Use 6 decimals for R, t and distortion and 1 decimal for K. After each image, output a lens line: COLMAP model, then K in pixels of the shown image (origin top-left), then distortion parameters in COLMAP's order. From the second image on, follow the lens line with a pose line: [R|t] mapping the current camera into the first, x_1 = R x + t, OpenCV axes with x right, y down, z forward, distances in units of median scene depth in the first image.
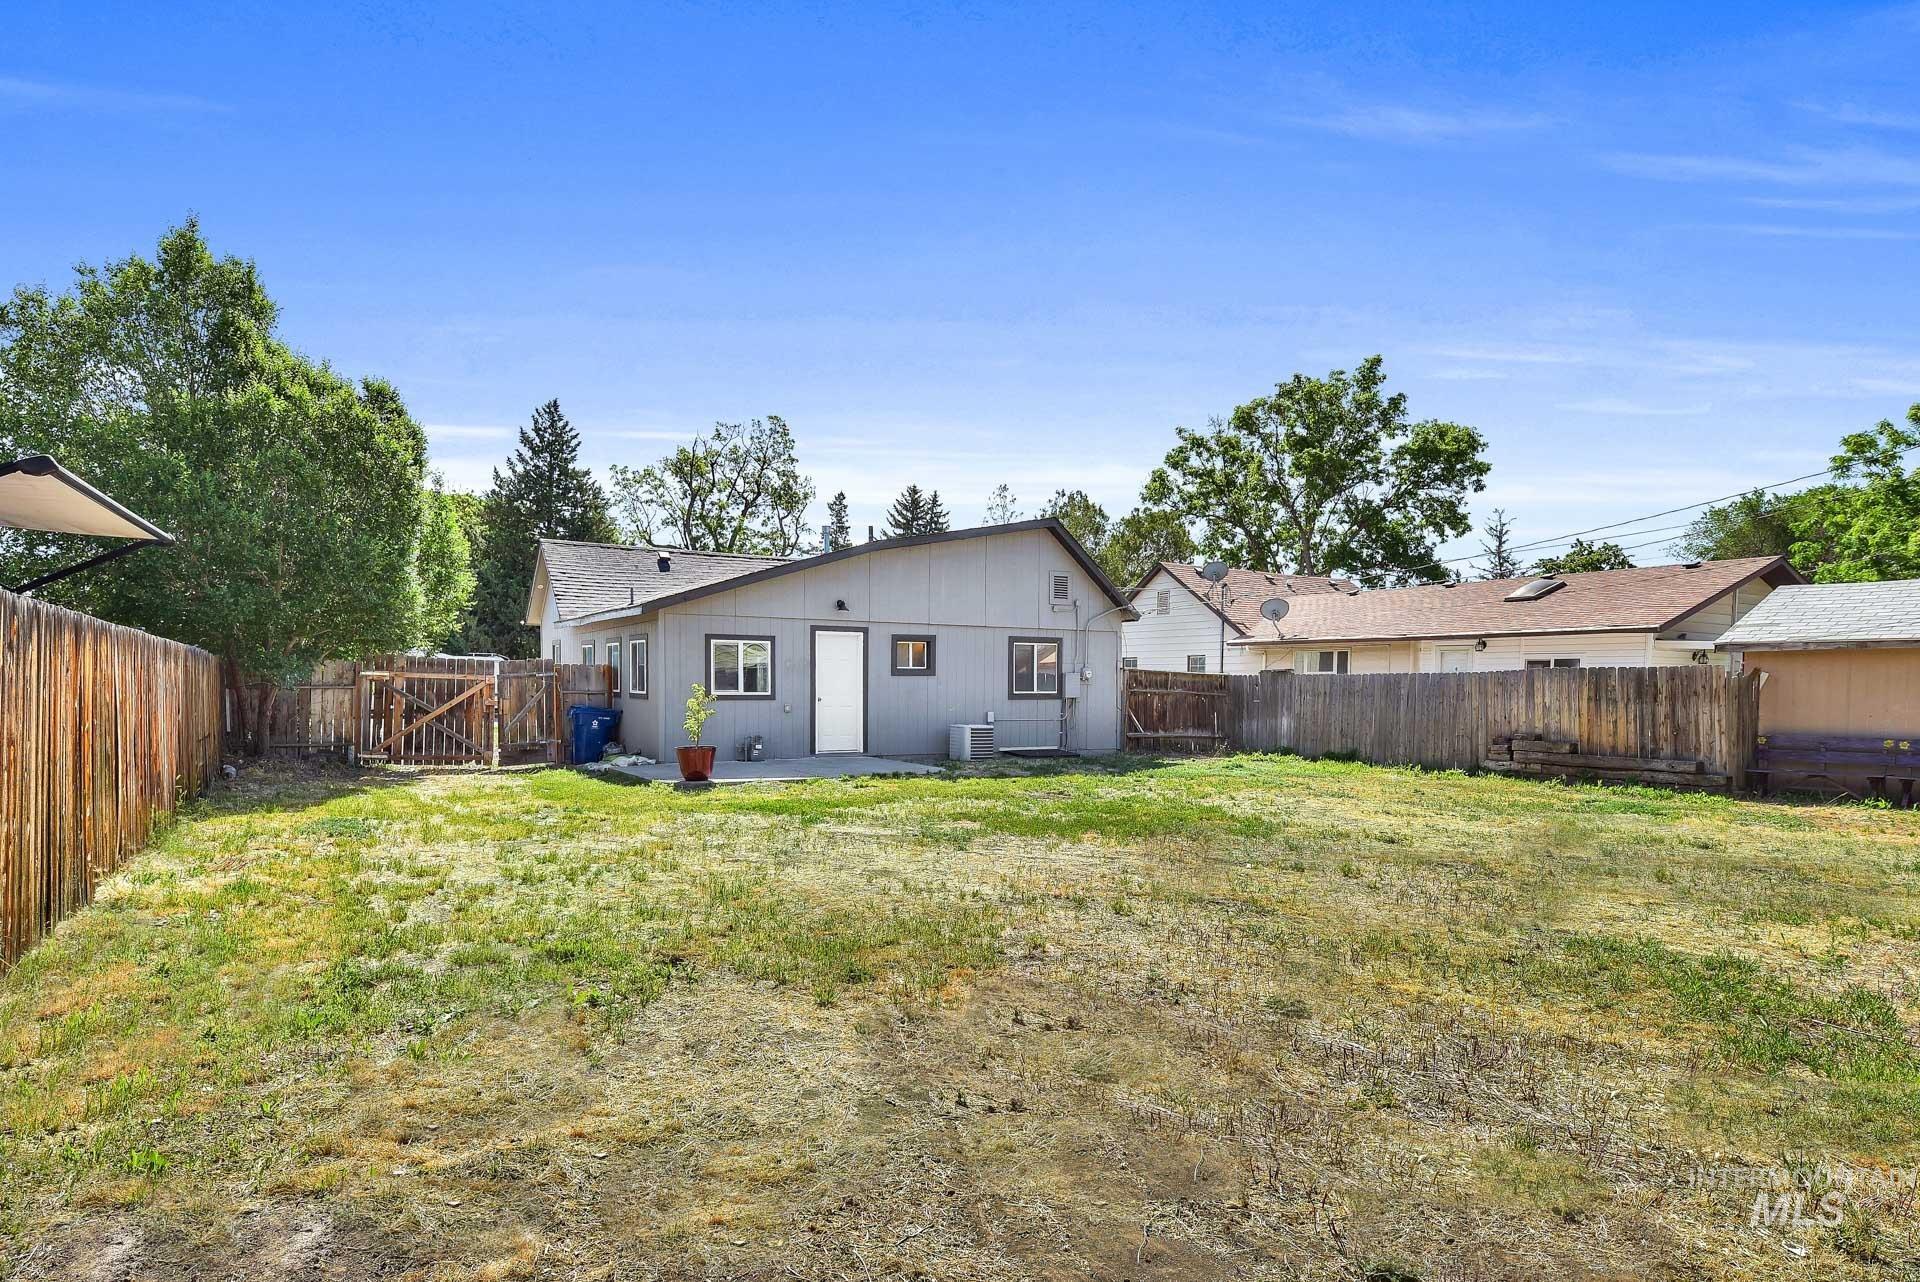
lens RADIAL K [[1086.7, 0, 969.7], [0, 1086.7, 724.3], [0, 0, 1]] dist [-0.003114, -0.000982]
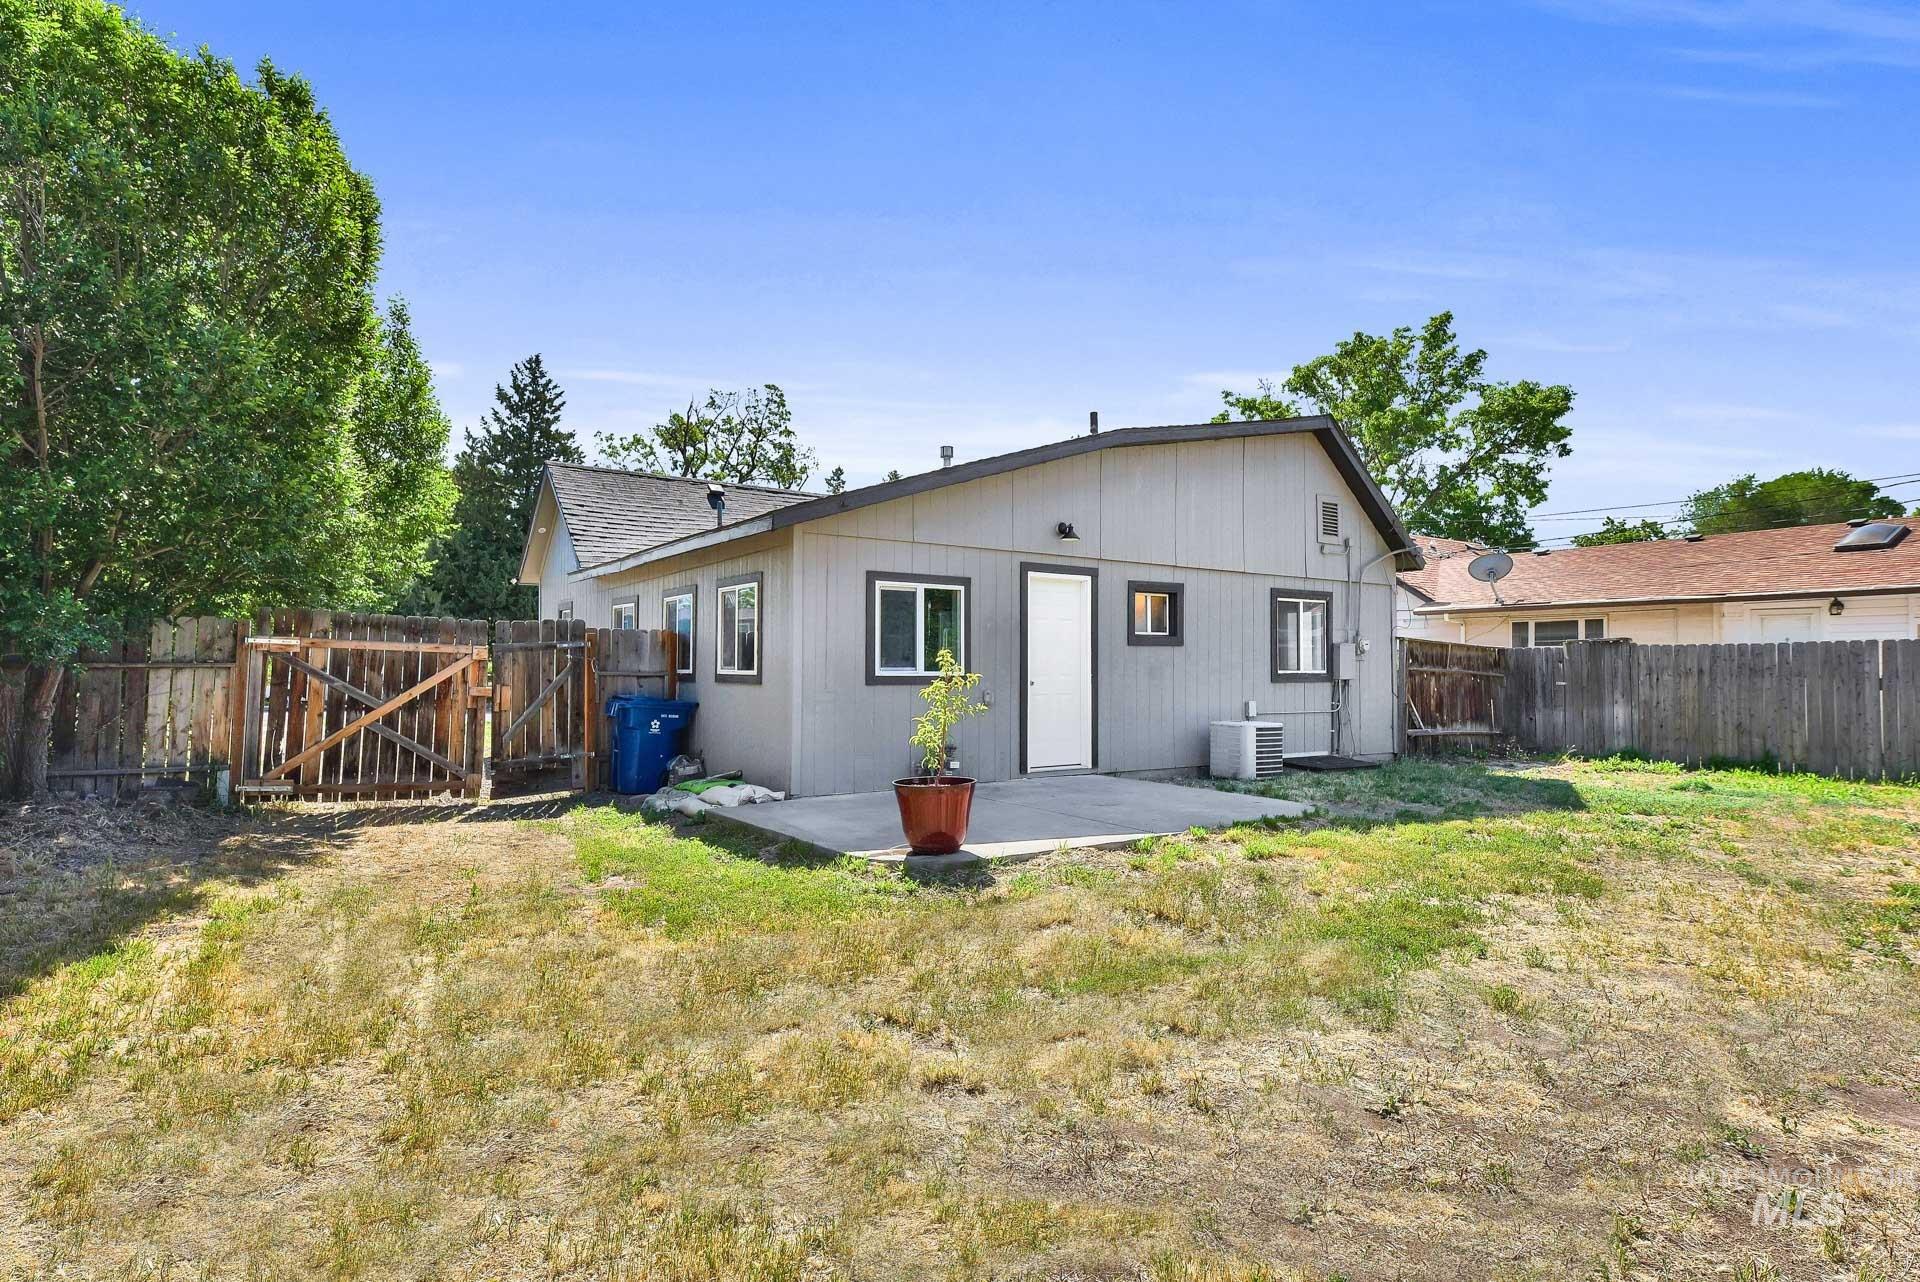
lens RADIAL K [[1012.7, 0, 963.5], [0, 1012.7, 639.8], [0, 0, 1]] dist [-0.002140, -0.000136]
pose [[0.998362, -0.003044, 0.057140, -0.171532], [0.006993, 0.997589, -0.069044, -0.006724], [-0.056792, 0.069331, 0.995976, 0.355525]]
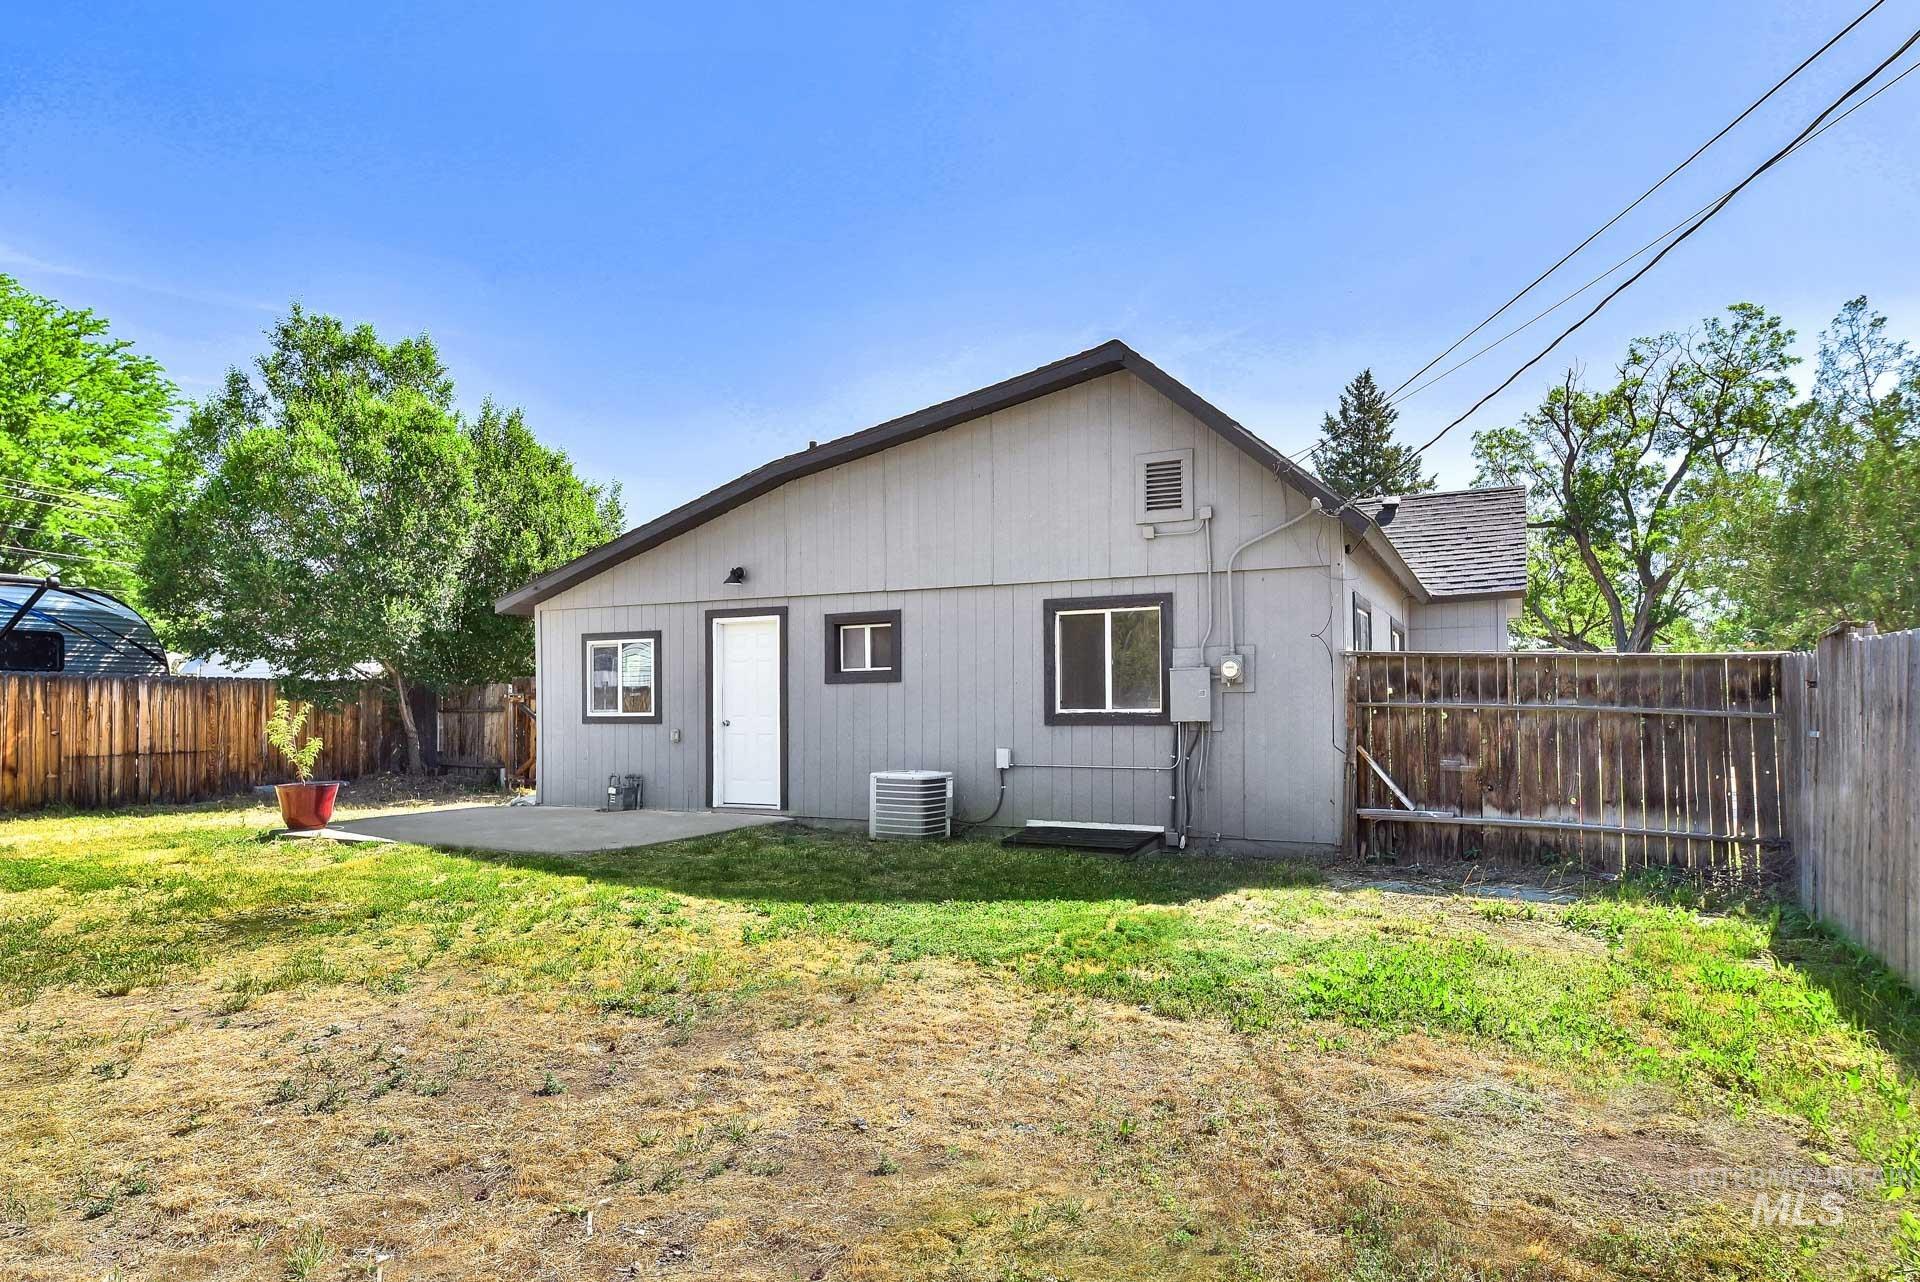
lens RADIAL K [[1122.4, 0, 959.5], [0, 1122.4, 685.9], [0, 0, 1]] dist [0.021230, 0.000578]
pose [[0.522981, -0.027095, -0.851914, 0.417559], [-0.024818, 0.998587, -0.046996, -0.014103], [0.851983, 0.045721, 0.521569, 0.632087]]
